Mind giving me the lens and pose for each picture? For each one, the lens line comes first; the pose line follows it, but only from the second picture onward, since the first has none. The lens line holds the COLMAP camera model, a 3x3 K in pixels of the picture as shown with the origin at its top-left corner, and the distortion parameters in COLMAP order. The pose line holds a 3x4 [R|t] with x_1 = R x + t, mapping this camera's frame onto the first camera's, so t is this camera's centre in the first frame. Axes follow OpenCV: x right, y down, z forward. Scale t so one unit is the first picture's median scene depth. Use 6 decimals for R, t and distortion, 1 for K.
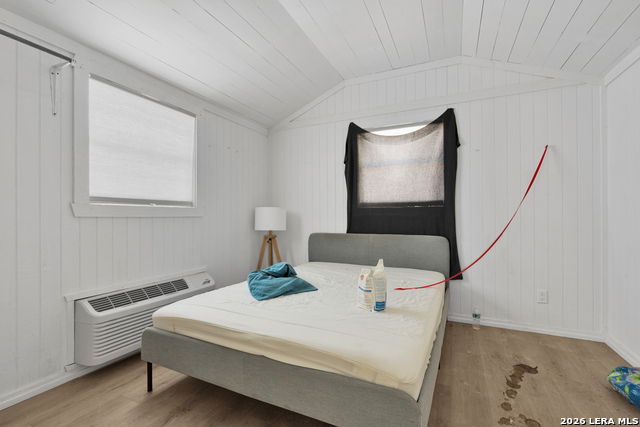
lens RADIAL K [[286.6, 0, 319.7], [0, 286.6, 219.6], [0, 0, 1]] dist [-0.001739, -0.000129]
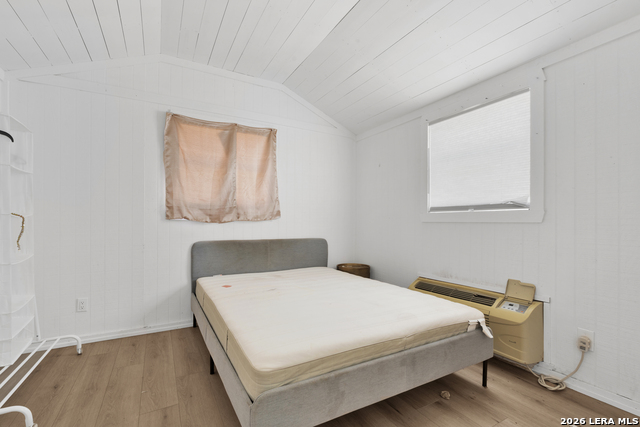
lens RADIAL K [[286.6, 0, 319.7], [0, 286.6, 219.6], [0, 0, 1]] dist [-0.001739, -0.000129]
pose [[-0.580425, -0.001506, -0.814312, 0.547900], [-0.012860, 0.999891, 0.007317, -0.018444], [0.814212, 0.014719, -0.580381, 1.112284]]
